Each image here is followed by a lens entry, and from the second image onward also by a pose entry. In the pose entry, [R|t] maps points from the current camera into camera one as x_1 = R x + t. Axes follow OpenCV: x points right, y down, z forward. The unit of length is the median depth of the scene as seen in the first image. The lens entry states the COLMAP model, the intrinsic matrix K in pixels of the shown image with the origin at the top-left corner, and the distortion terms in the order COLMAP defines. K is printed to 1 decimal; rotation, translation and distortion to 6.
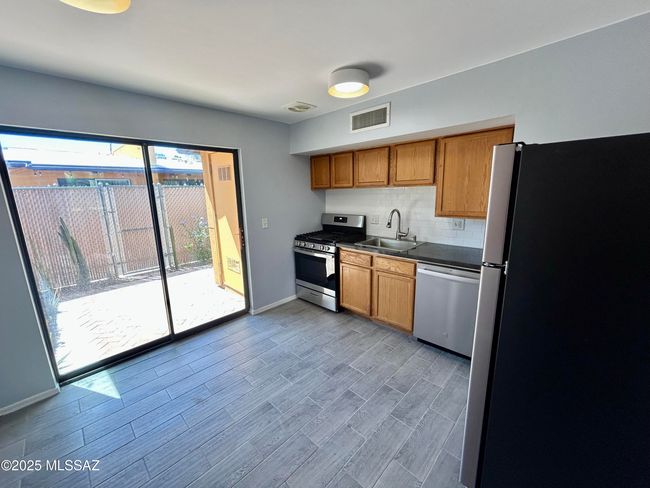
lens RADIAL K [[262.2, 0, 322.6], [0, 262.2, 242.7], [0, 0, 1]] dist [0.000635, 0.001956]
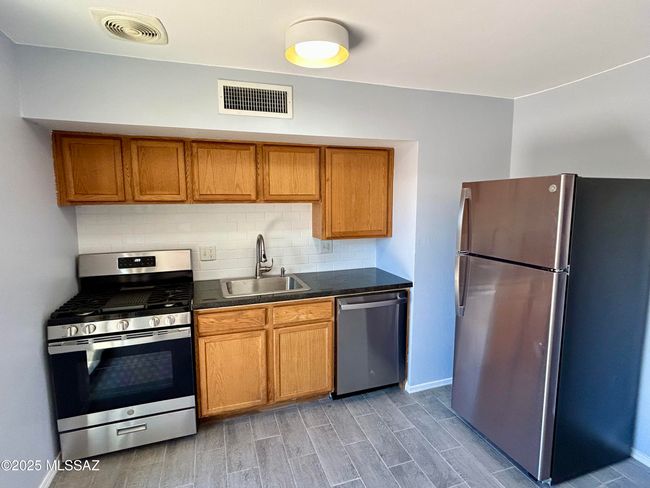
lens RADIAL K [[340.5, 0, 322.0], [0, 340.5, 244.0], [0, 0, 1]] dist [0.000601, 0.003187]
pose [[0.455941, -0.088886, 0.885561, -0.476001], [0.170261, 0.985335, 0.011240, -0.091143], [-0.873573, 0.145652, 0.464388, 0.469094]]
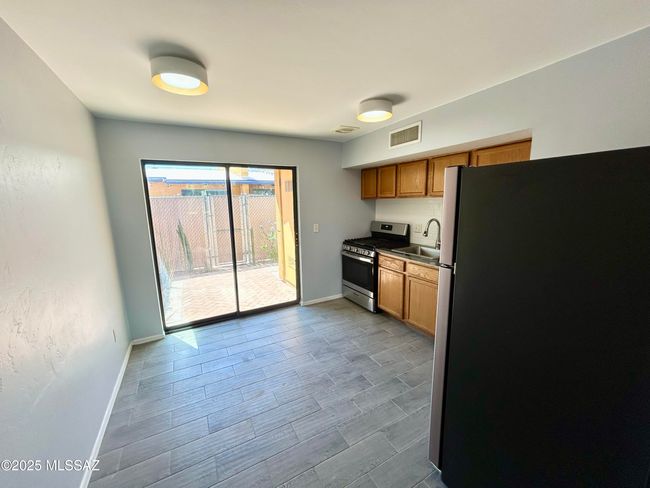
lens RADIAL K [[262.2, 0, 323.4], [0, 262.2, 243.0], [0, 0, 1]] dist [0.000635, 0.001956]
pose [[0.956225, 0.051436, -0.288077, 0.174139], [-0.059510, 0.998040, -0.019333, 0.014413], [0.286518, 0.035630, 0.957412, -0.119007]]
